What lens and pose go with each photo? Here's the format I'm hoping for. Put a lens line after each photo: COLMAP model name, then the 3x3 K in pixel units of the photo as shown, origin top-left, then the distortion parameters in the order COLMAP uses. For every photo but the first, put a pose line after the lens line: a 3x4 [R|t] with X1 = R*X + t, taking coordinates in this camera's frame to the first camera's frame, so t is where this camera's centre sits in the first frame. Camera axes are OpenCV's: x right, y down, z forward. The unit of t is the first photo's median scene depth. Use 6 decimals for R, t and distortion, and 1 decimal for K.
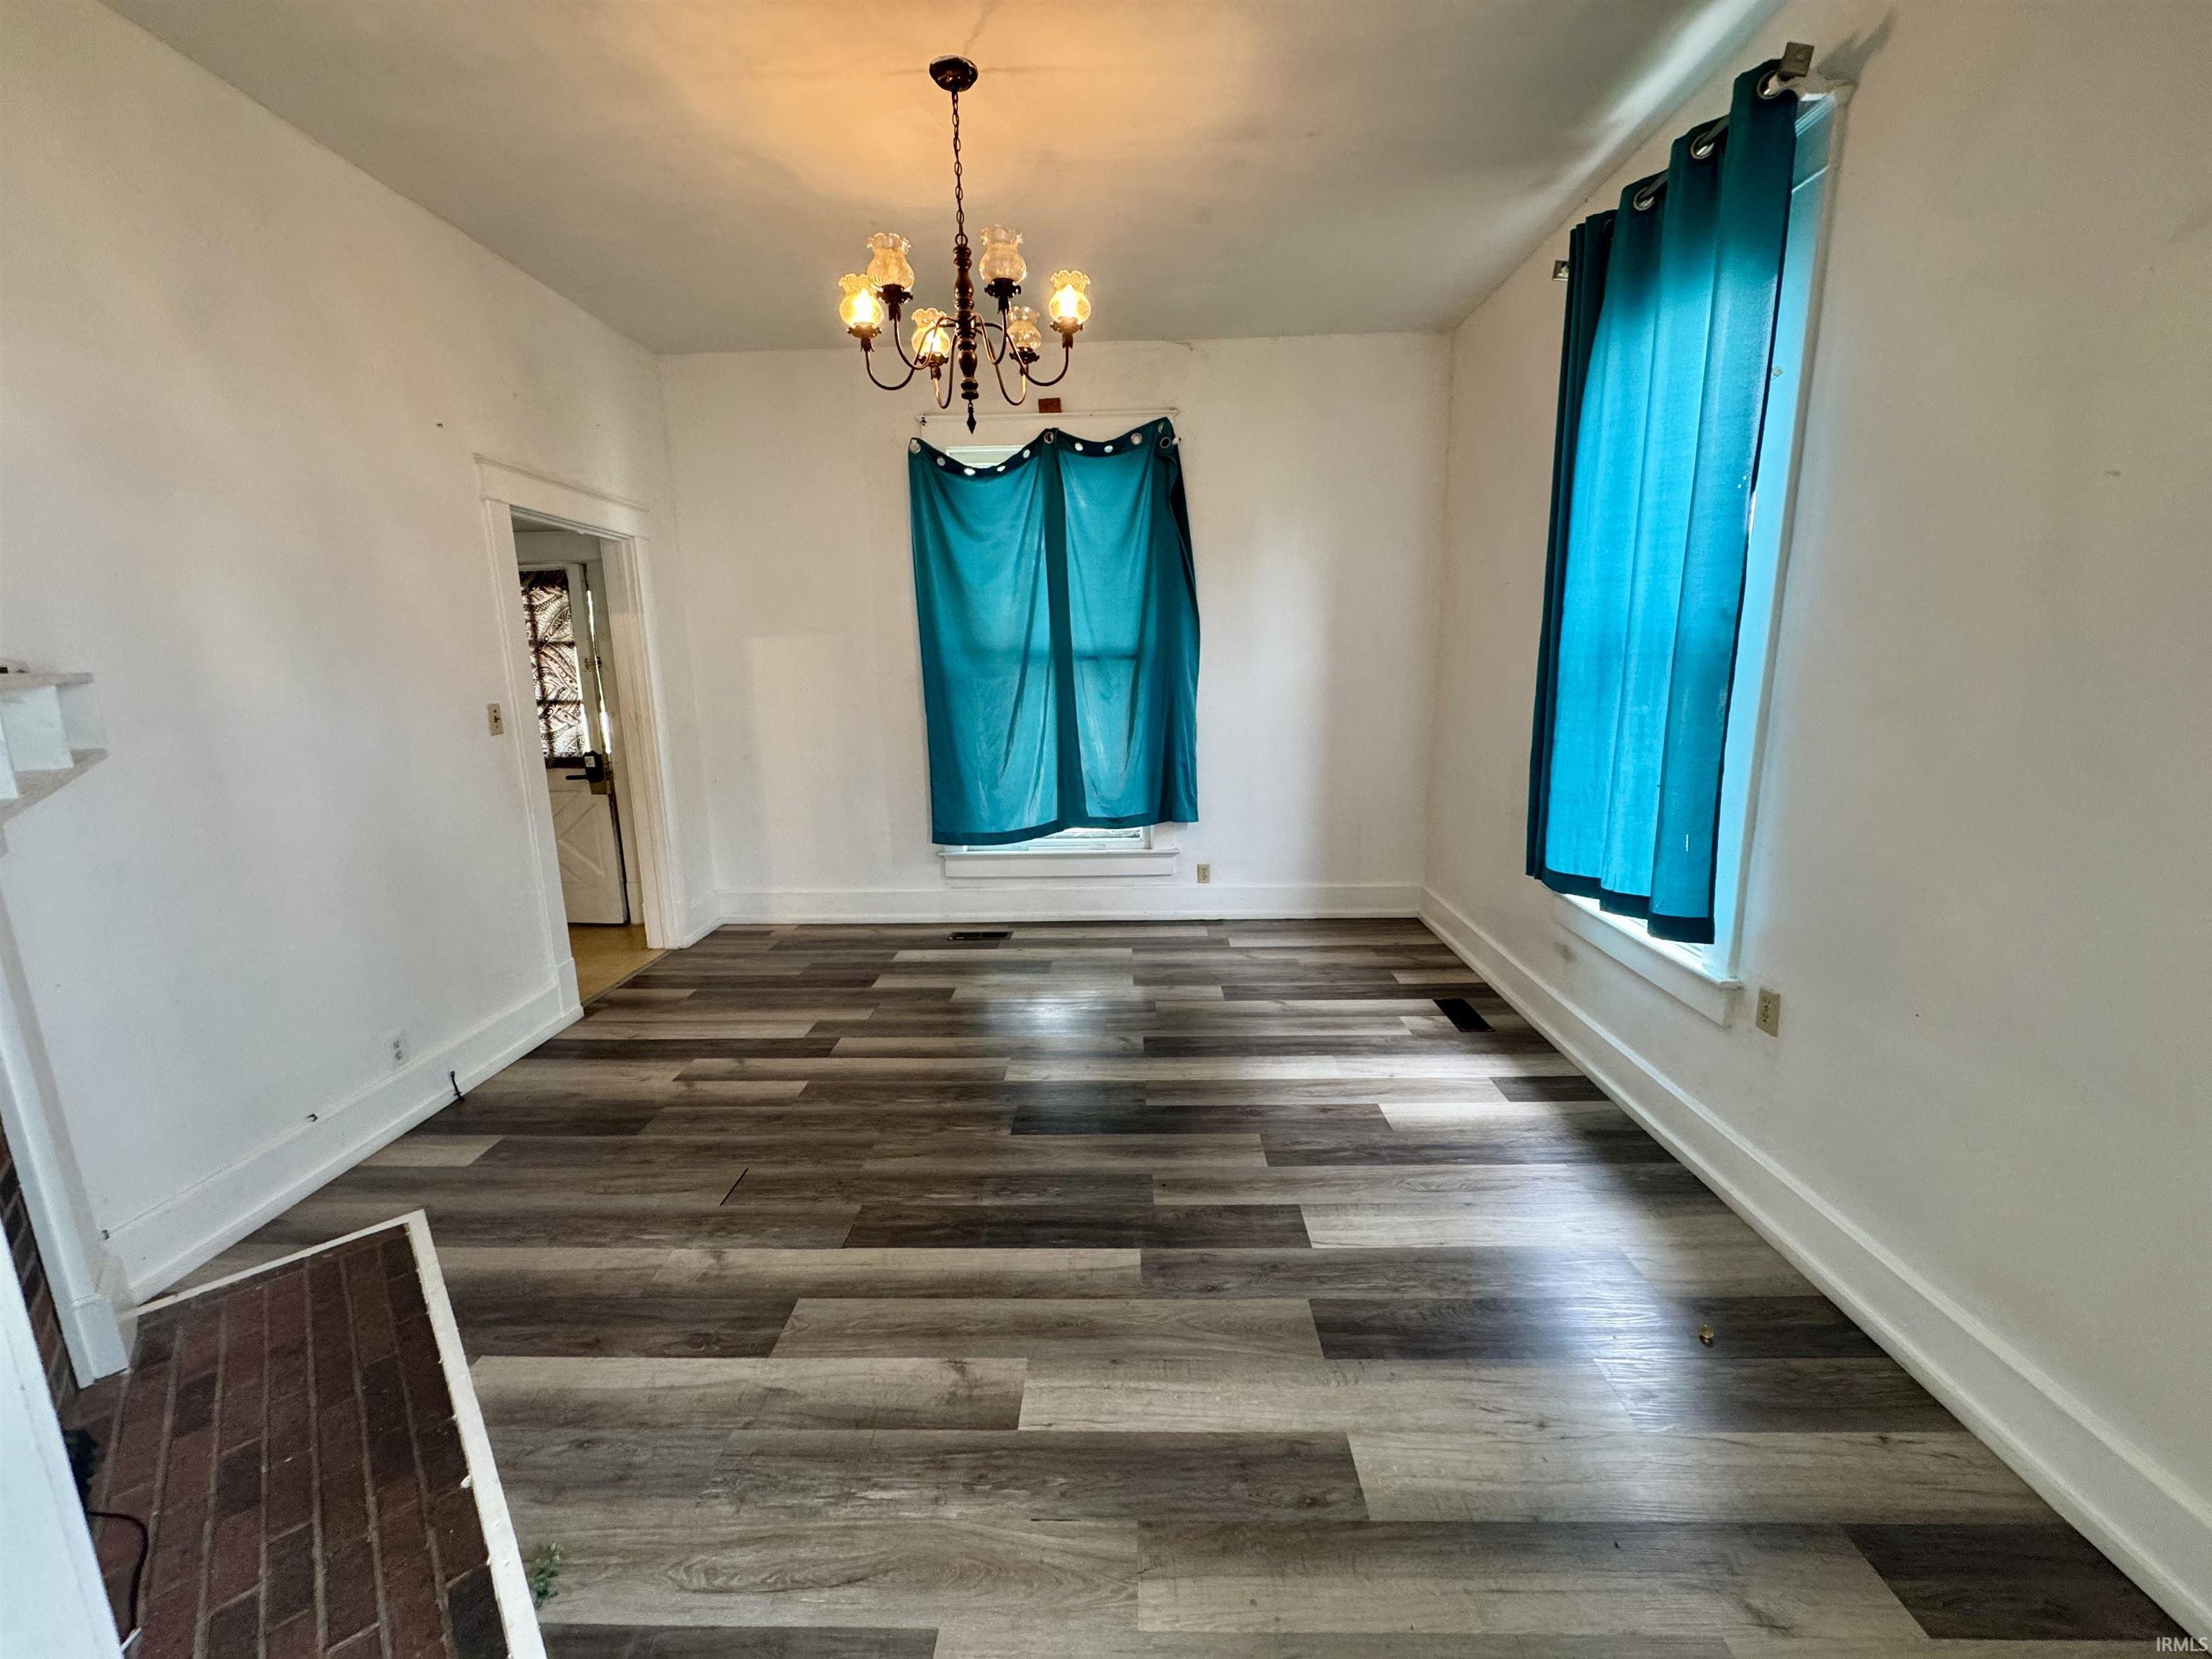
lens RADIAL K [[880.8, 0, 1110.9], [0, 880.8, 822.6], [0, 0, 1]] dist [-0.001182, 0.000294]
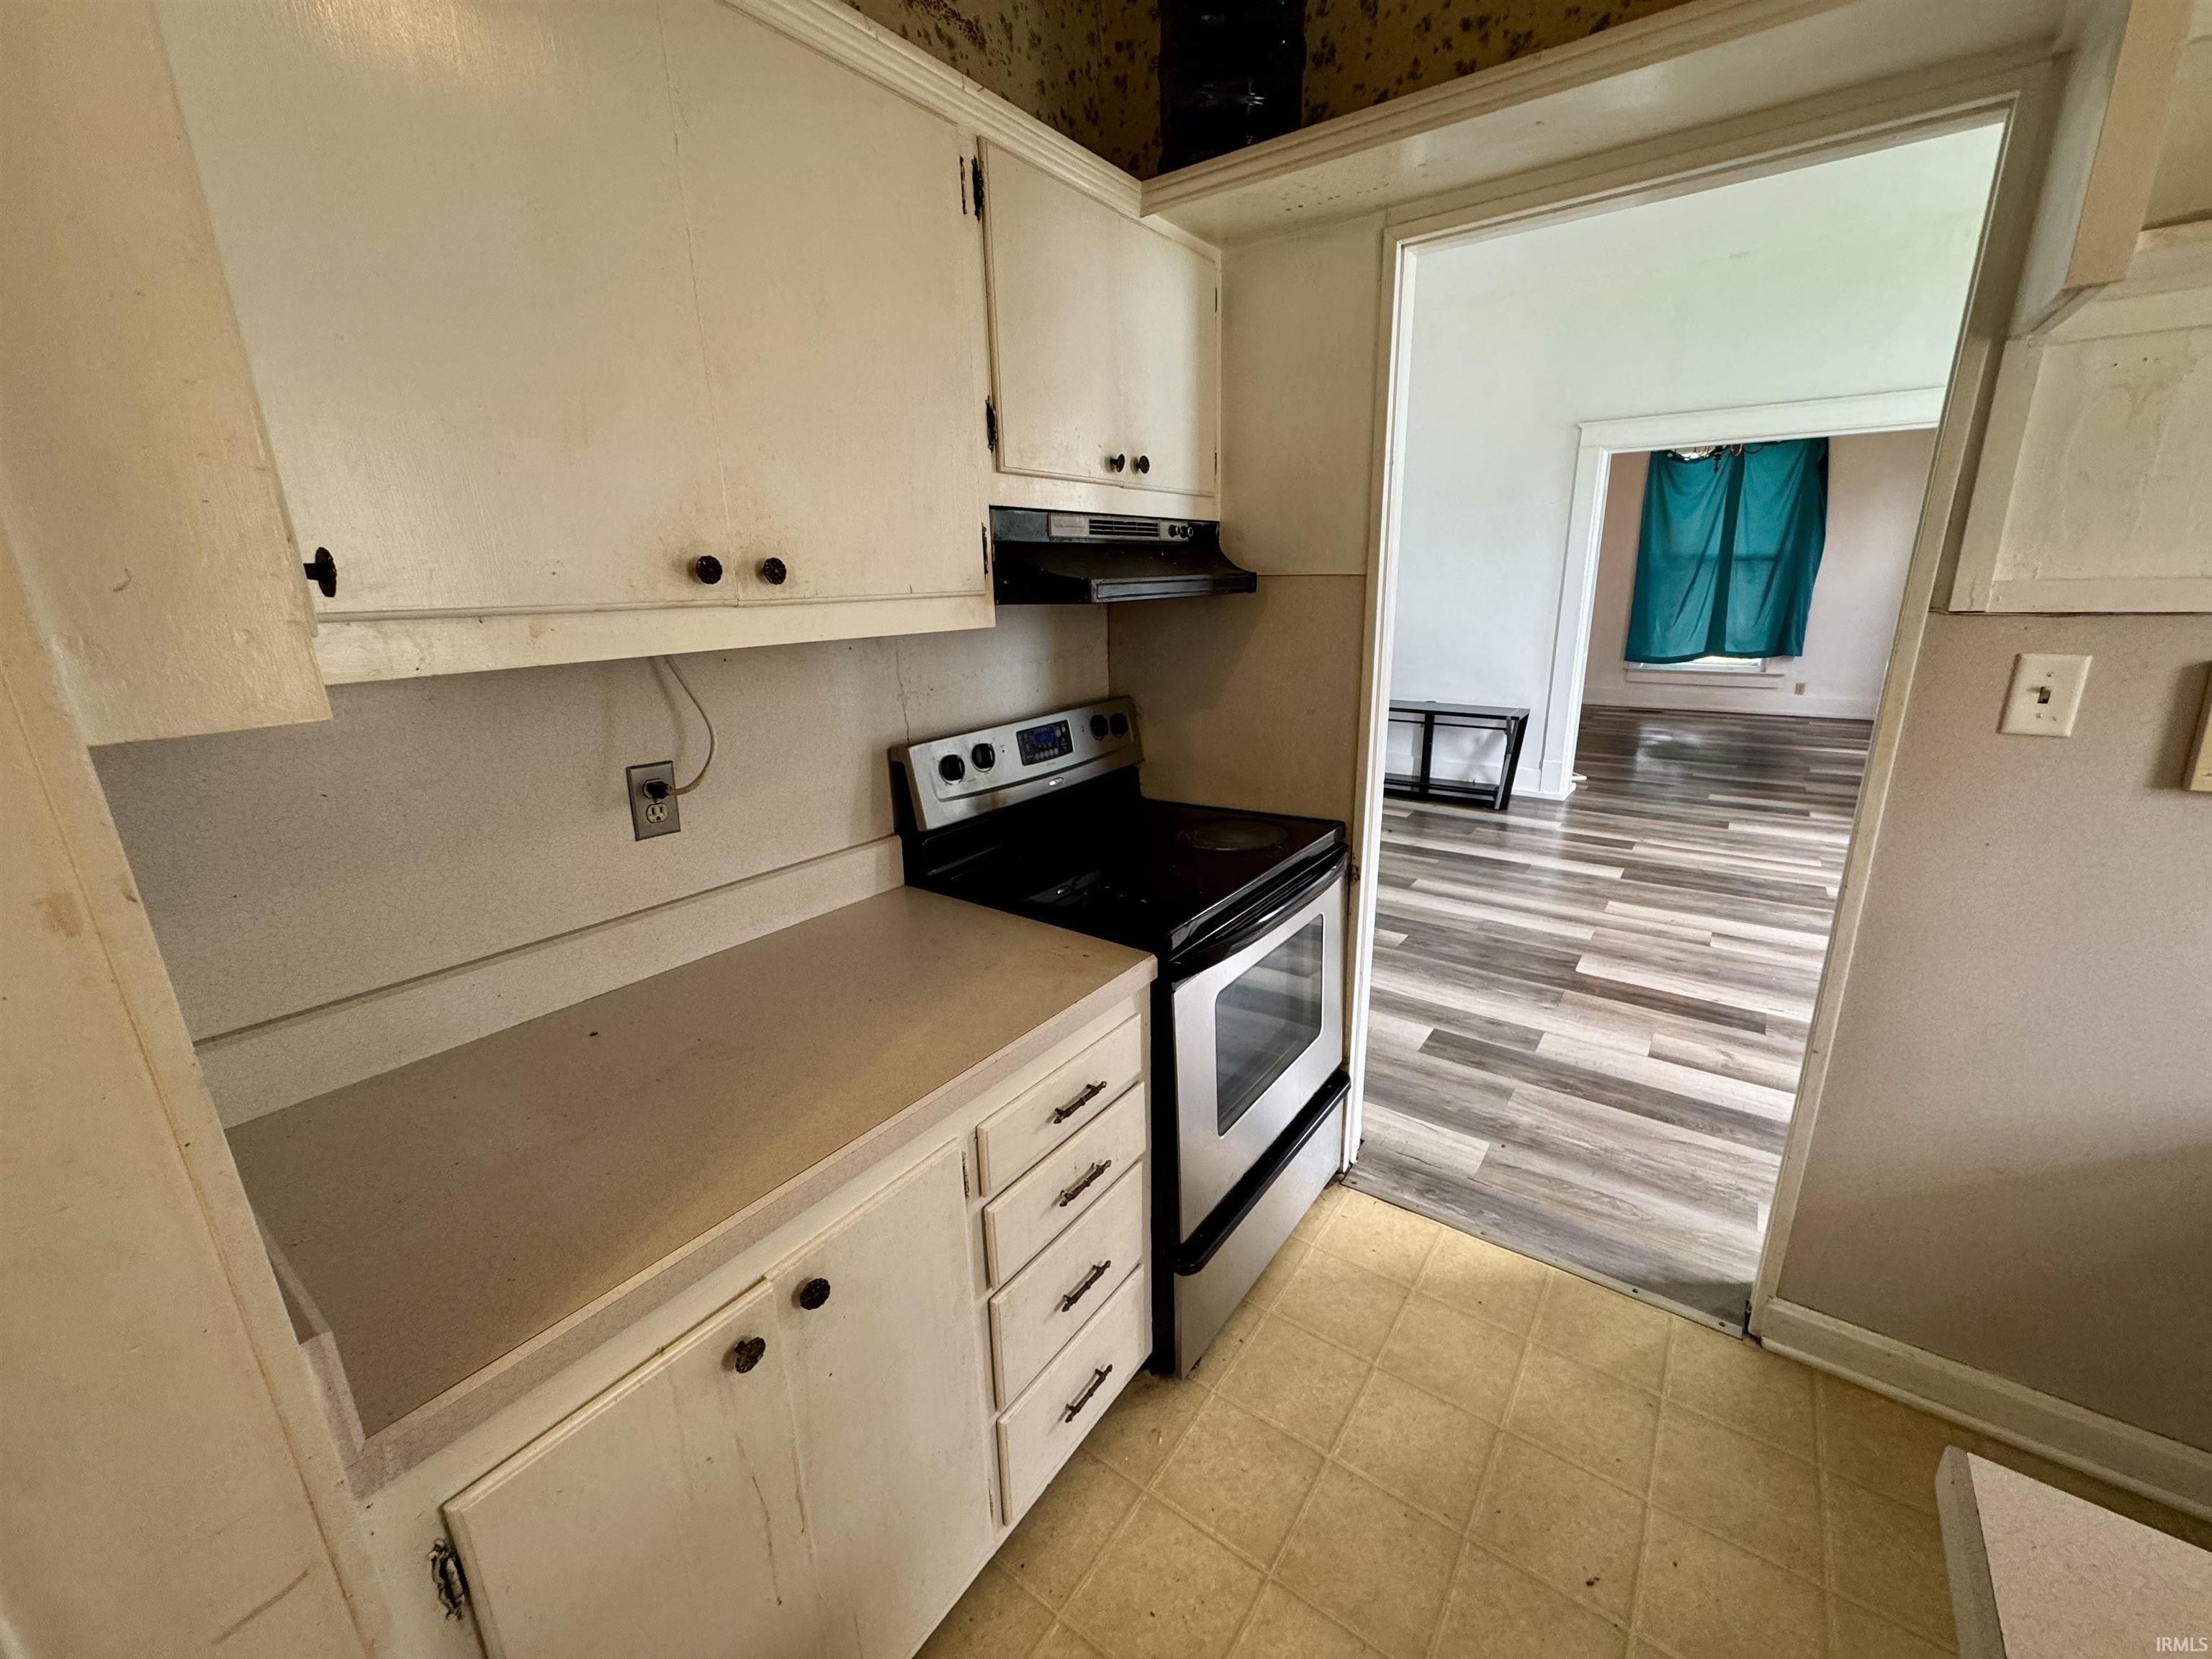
lens RADIAL K [[880.8, 0, 1105.8], [0, 880.8, 822.4], [0, 0, 1]] dist [-0.001182, 0.000294]
pose [[0.822038, 0.154050, -0.548198, -0.036051], [-0.097619, 0.986583, 0.130859, 0.312220], [0.561002, -0.054056, 0.826048, -1.661509]]
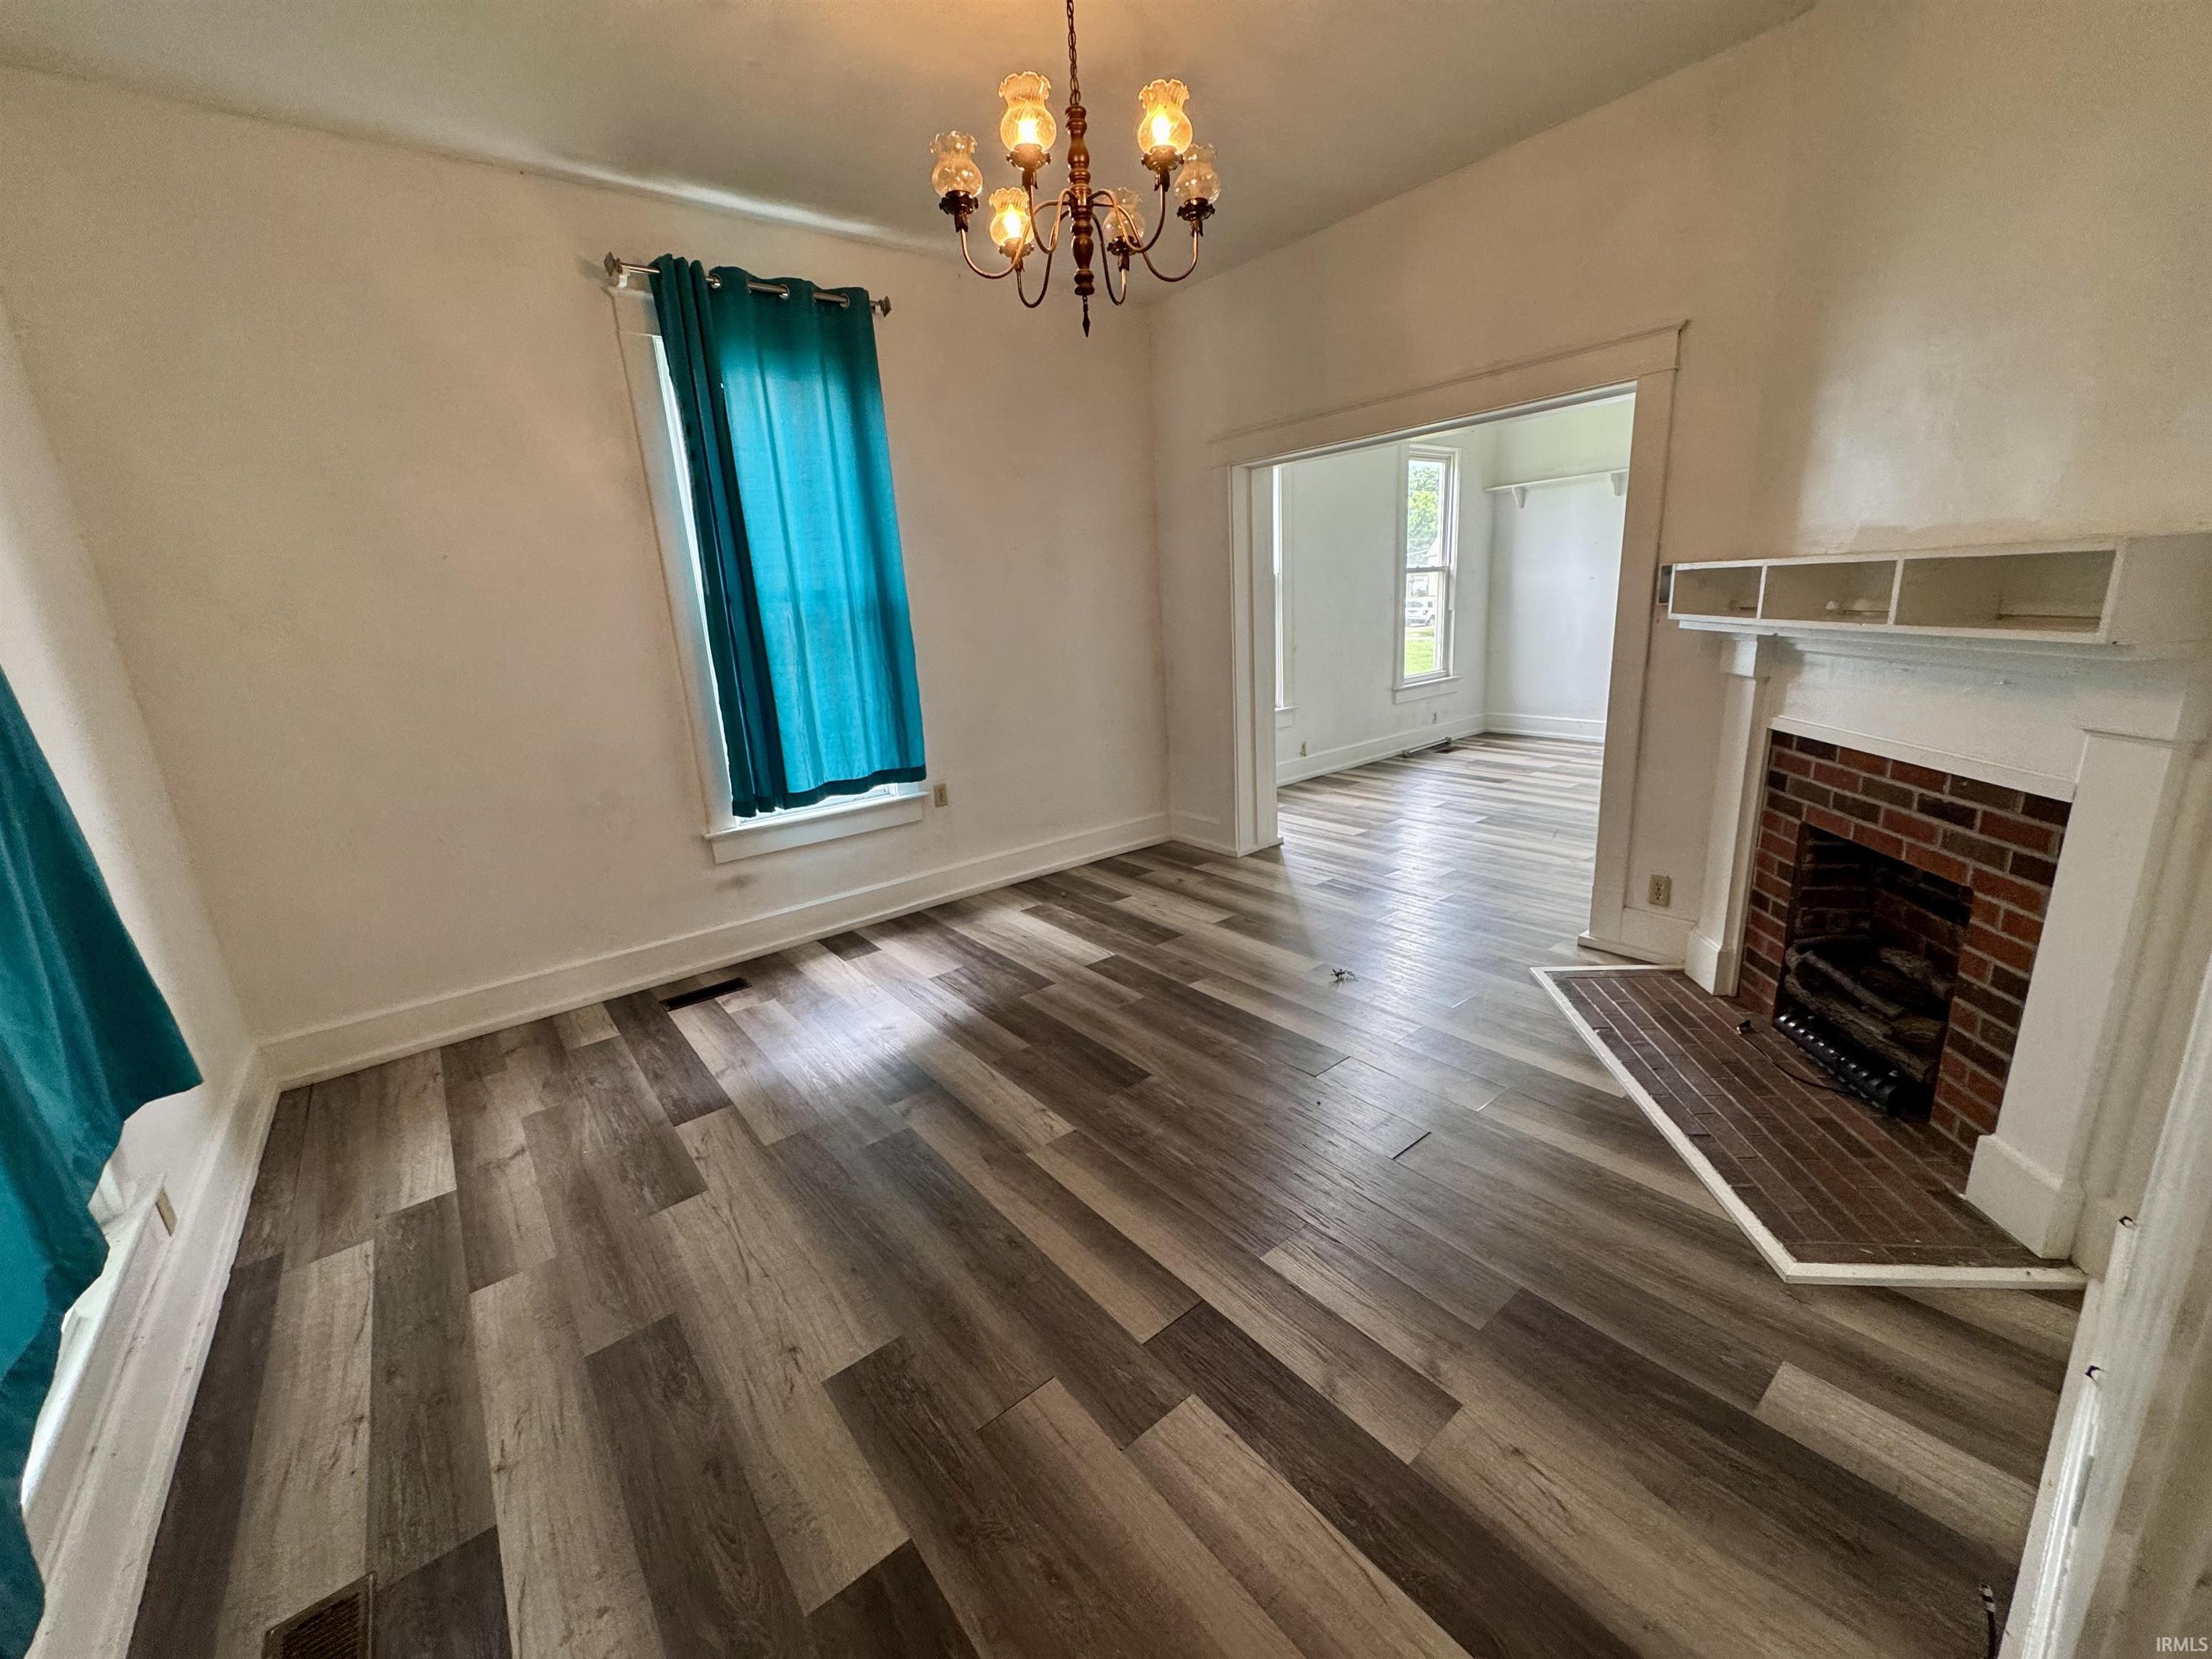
lens RADIAL K [[880.8, 0, 1103.9], [0, 880.8, 827.0], [0, 0, 1]] dist [-0.001182, 0.000294]
pose [[-0.641451, -0.140949, 0.754105, -0.633111], [0.209611, 0.913374, 0.349015, -0.214568], [-0.737973, 0.381945, -0.556340, 1.181132]]
